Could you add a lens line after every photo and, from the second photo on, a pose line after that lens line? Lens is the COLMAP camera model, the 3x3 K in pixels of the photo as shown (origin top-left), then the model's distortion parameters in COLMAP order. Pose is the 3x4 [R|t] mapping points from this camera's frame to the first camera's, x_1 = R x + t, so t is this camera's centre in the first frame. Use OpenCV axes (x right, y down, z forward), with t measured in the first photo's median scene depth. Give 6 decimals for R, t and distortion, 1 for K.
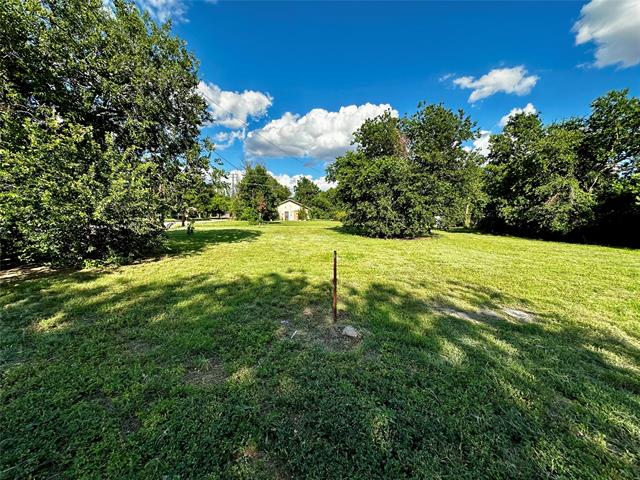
lens RADIAL K [[254.4, 0, 320.0], [0, 254.4, 240.0], [0, 0, 1]] dist [-0.000645, -0.000155]
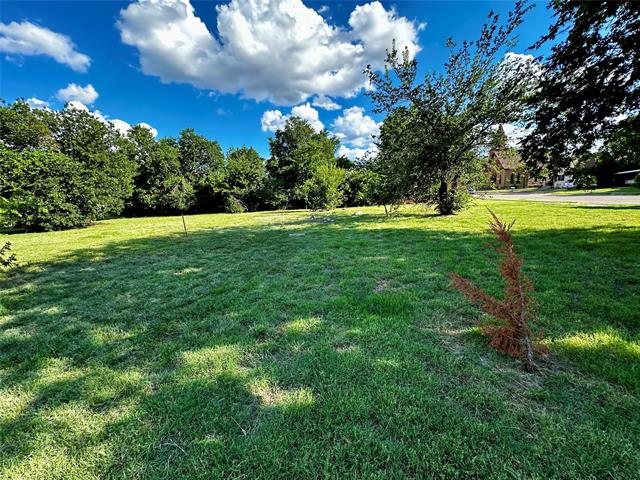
lens RADIAL K [[254.4, 0, 320.0], [0, 254.4, 240.0], [0, 0, 1]] dist [-0.000645, -0.000155]
pose [[0.238730, -0.203085, 0.949613, -0.428351], [0.161007, 0.972631, 0.167531, 0.026540], [-0.957645, 0.112899, 0.264894, -0.246078]]
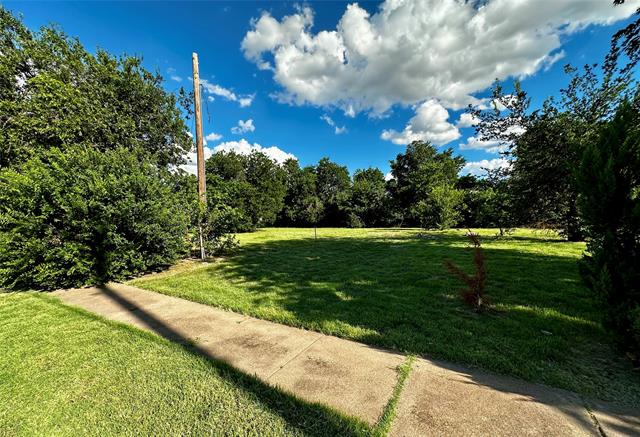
lens RADIAL K [[254.4, 0, 320.0], [0, 254.4, 218.5], [0, 0, 1]] dist [-0.000775, -0.000043]
pose [[0.651194, -0.041041, 0.757801, -0.520068], [0.116233, 0.992149, -0.046149, 0.031648], [-0.749958, 0.118134, 0.650852, -0.323518]]
